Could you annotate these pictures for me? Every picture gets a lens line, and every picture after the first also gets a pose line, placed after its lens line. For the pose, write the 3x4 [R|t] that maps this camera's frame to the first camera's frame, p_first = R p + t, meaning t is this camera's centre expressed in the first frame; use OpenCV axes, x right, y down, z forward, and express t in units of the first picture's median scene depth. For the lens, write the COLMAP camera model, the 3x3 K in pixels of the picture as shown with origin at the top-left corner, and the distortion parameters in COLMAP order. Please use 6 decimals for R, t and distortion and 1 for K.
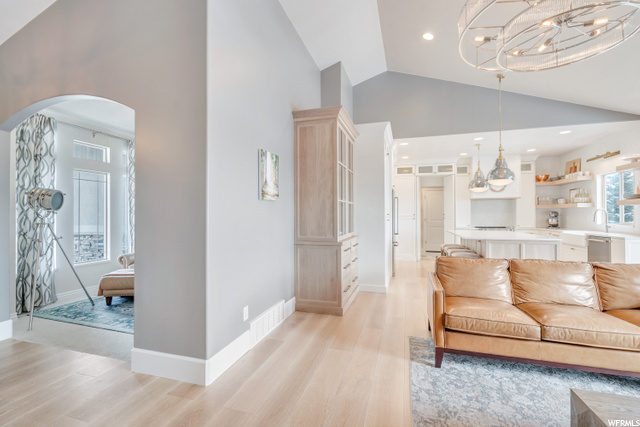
lens RADIAL K [[289.4, 0, 320.2], [0, 289.4, 211.4], [0, 0, 1]] dist [0.009669, 0.000260]
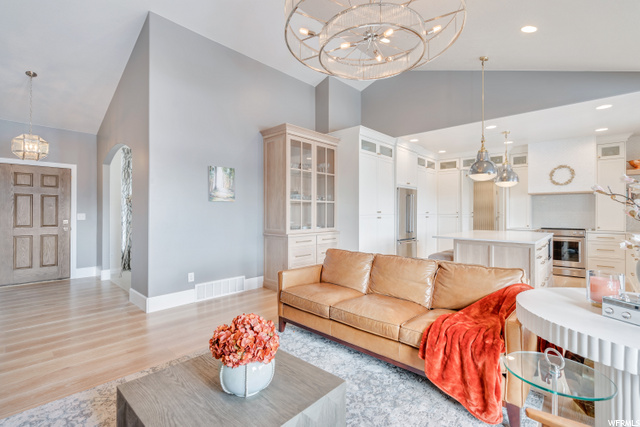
lens RADIAL K [[289.4, 0, 319.5], [0, 289.4, 213.3], [0, 0, 1]] dist [0.009669, 0.000260]
pose [[0.898063, 0.006494, -0.439820, 0.701120], [0.000042, 0.999890, 0.014849, -0.001285], [0.439868, -0.013354, 0.897963, -0.037469]]
